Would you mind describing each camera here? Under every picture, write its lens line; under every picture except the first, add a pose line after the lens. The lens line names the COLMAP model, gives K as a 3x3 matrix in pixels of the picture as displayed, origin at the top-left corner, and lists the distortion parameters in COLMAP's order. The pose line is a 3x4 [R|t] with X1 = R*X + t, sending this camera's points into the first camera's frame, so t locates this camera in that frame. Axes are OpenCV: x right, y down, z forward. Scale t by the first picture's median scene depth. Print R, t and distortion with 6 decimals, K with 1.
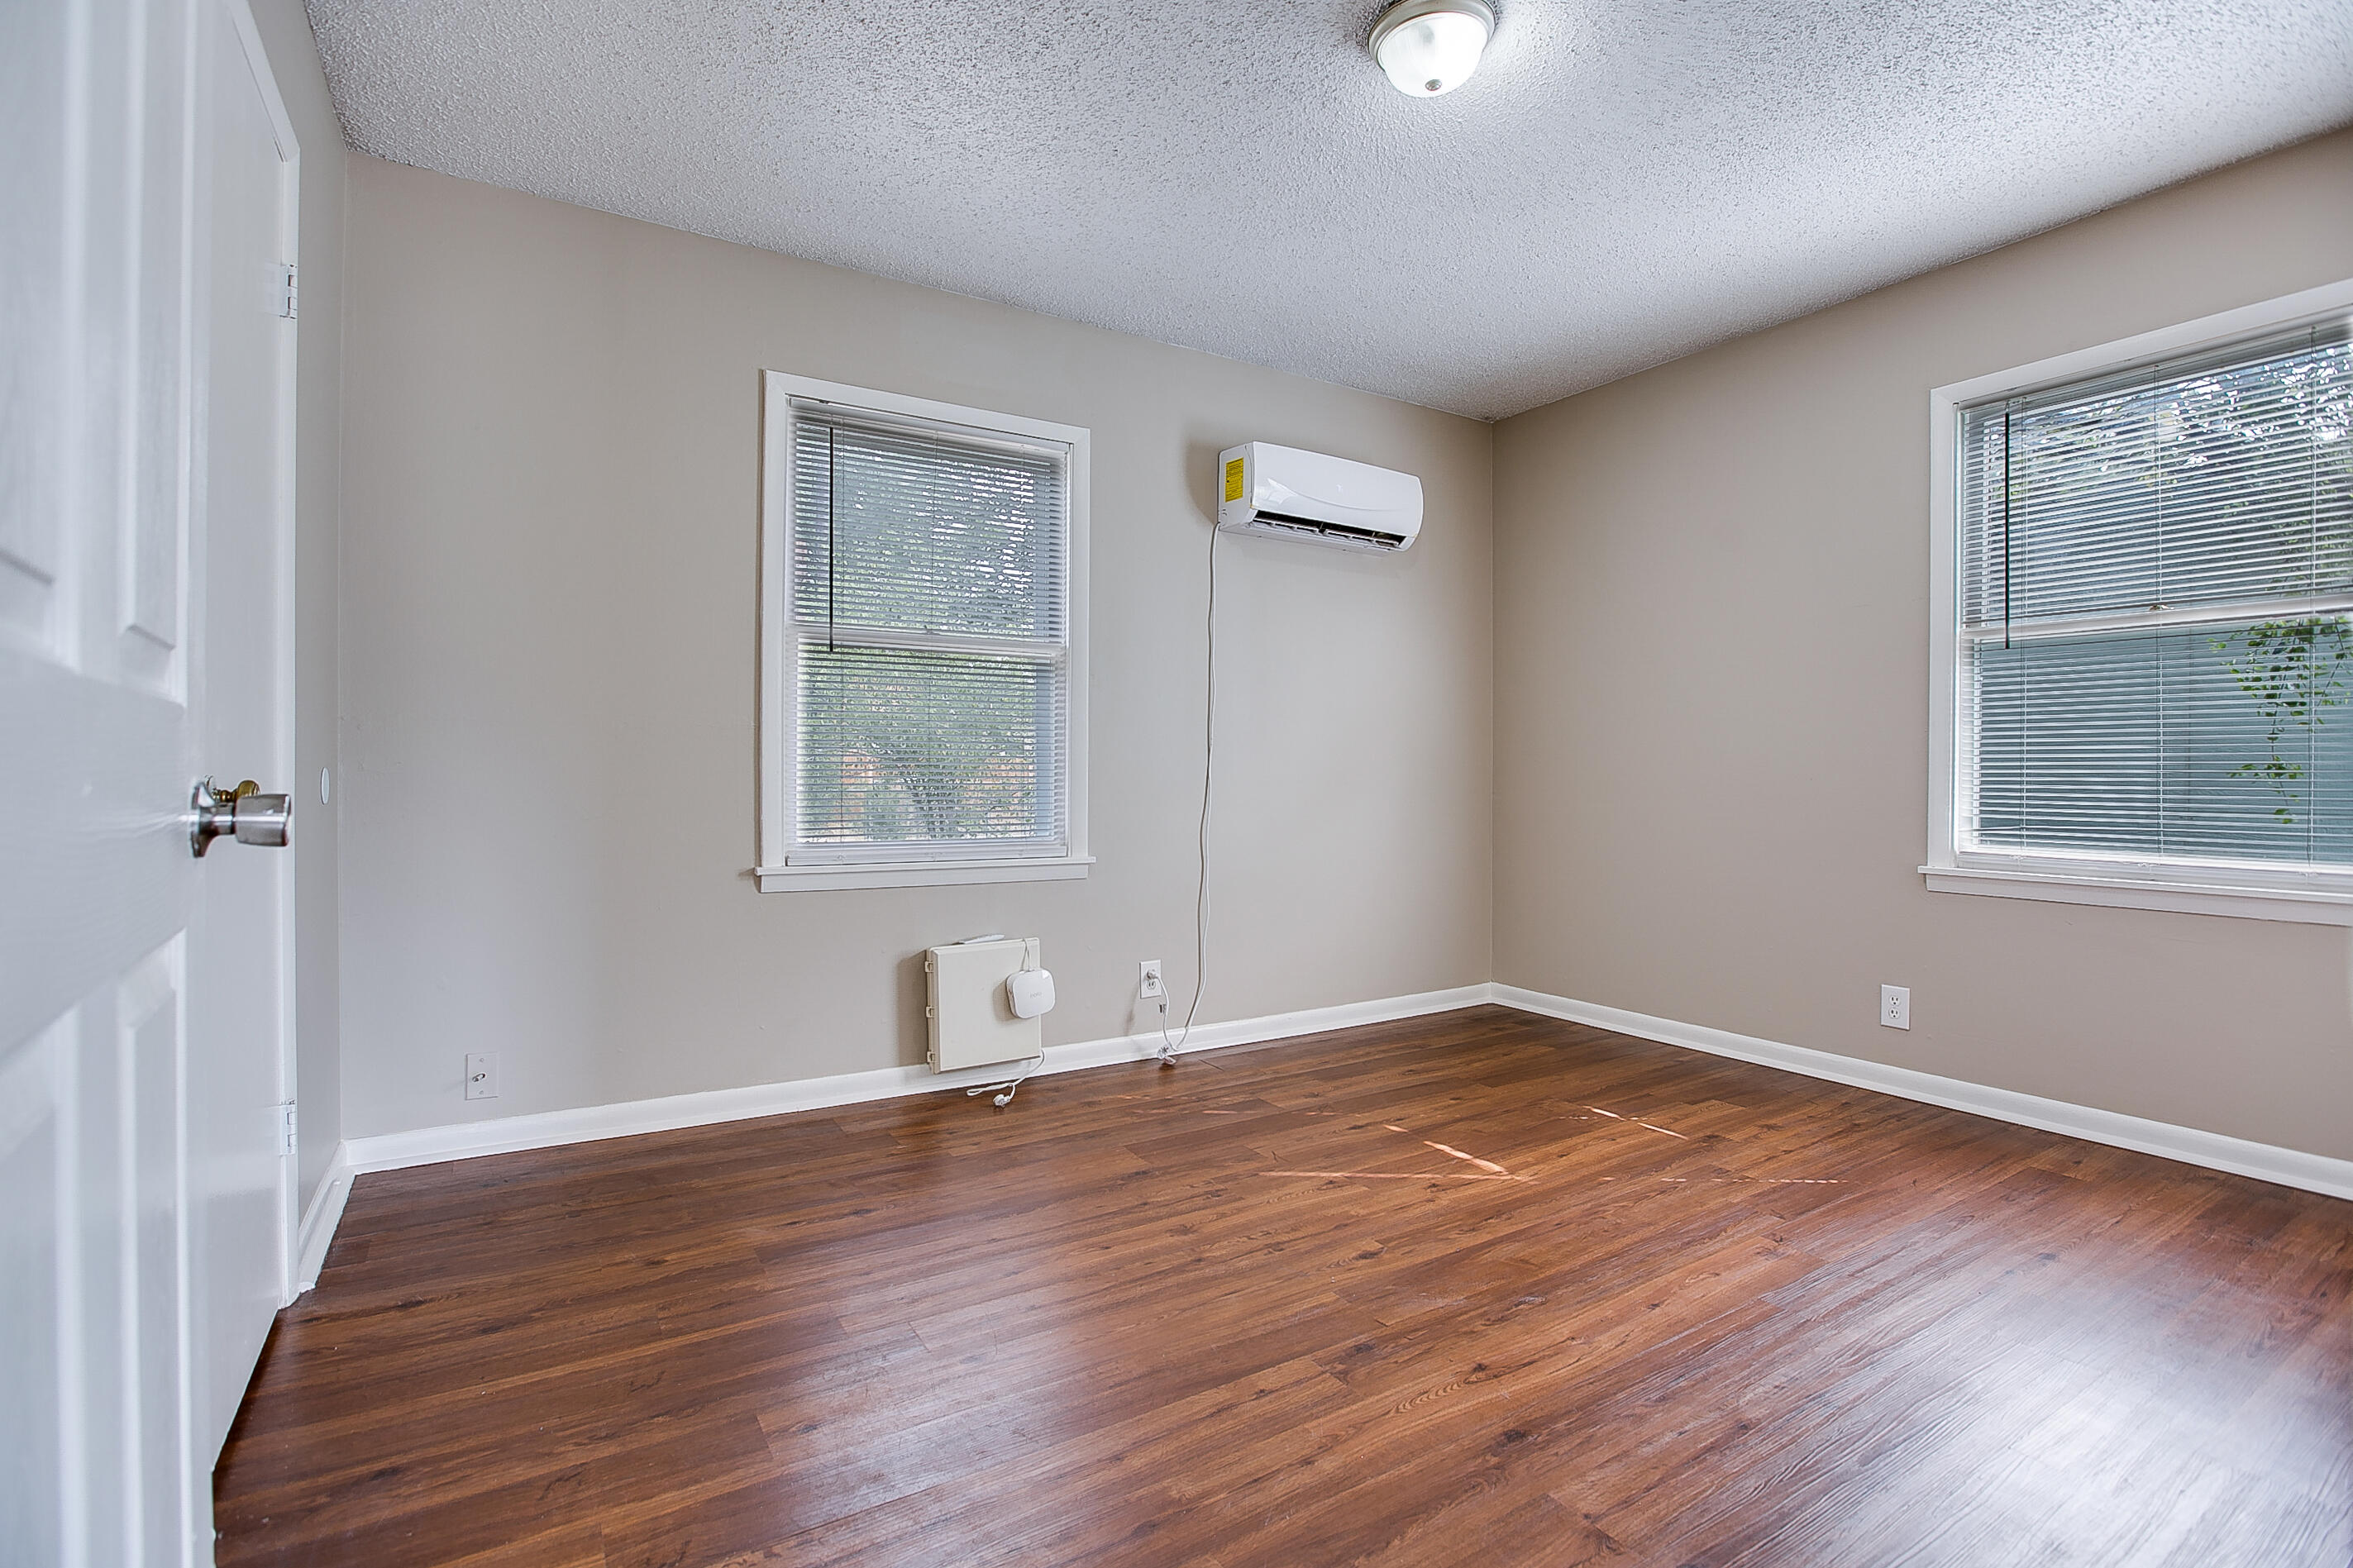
lens RADIAL K [[1083.6, 0, 1179.3], [0, 1083.6, 779.4], [0, 0, 1]] dist [-0.038120, 0.007709]
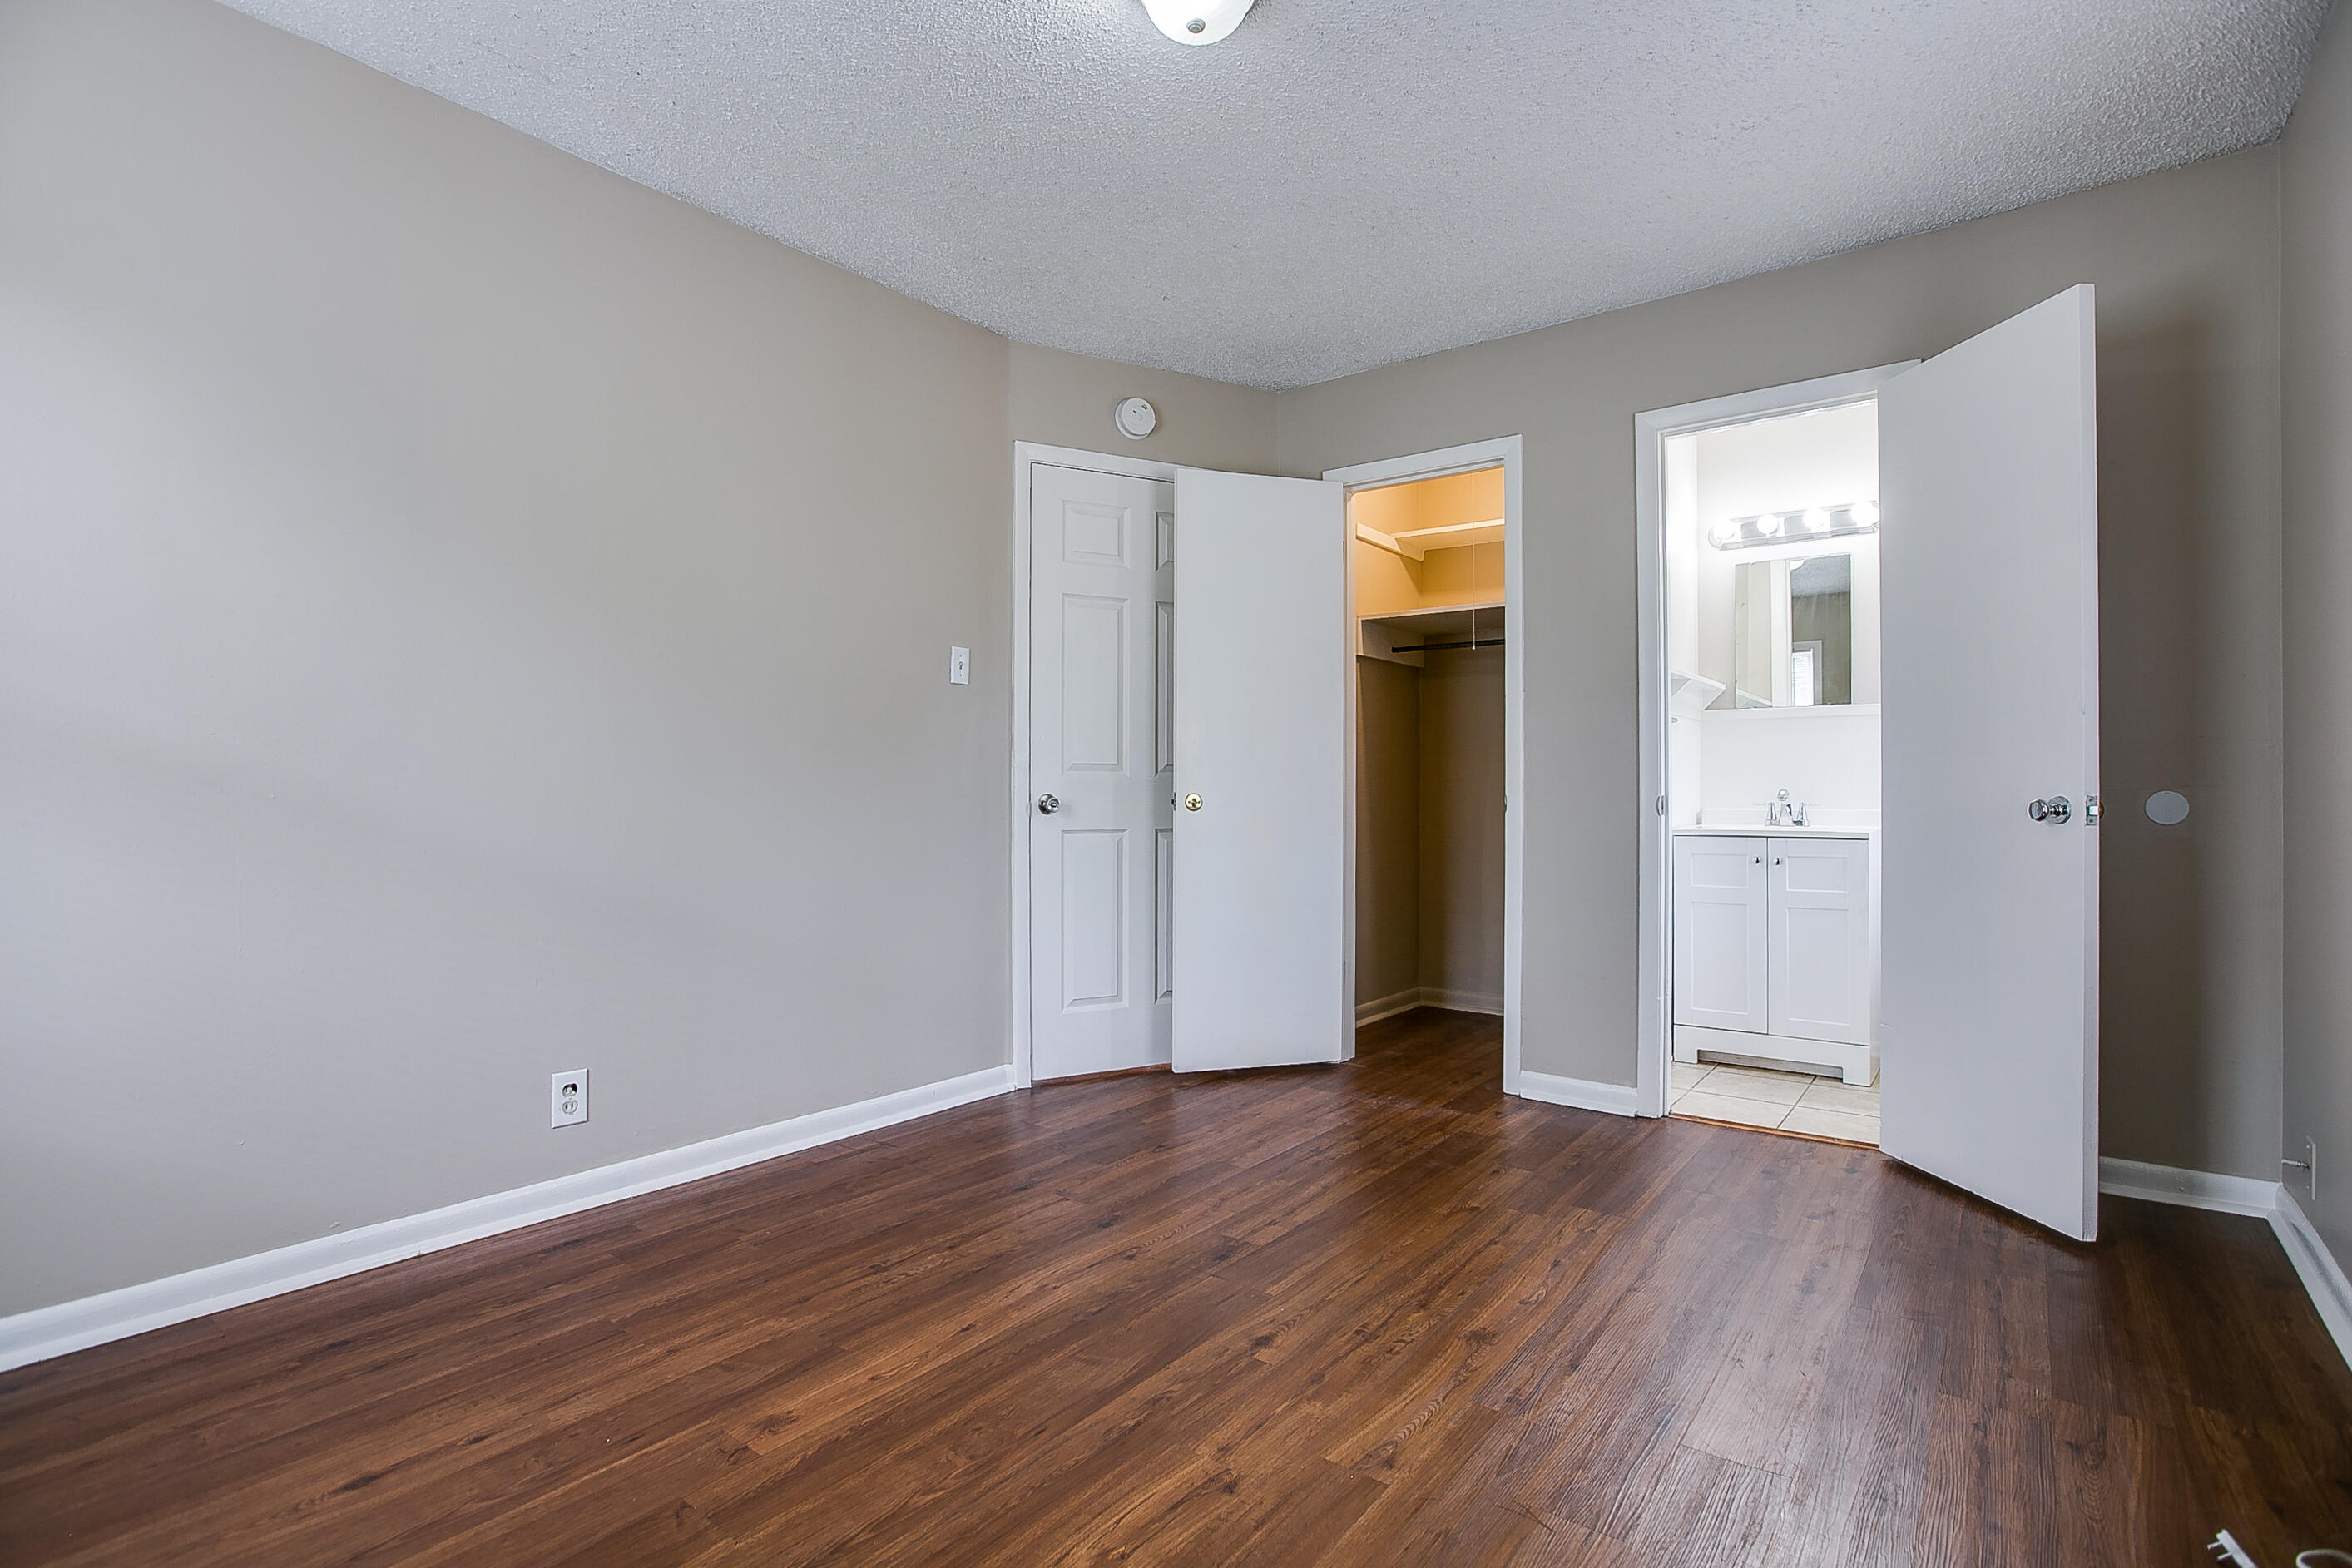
lens RADIAL K [[1083.1, 0, 1174.4], [0, 1083.1, 786.9], [0, 0, 1]] dist [-0.038120, 0.007709]
pose [[-0.938310, -0.008238, -0.345696, 0.540127], [-0.008044, 0.999966, -0.001997, -0.007917], [0.345700, 0.000907, -0.938344, 1.763633]]
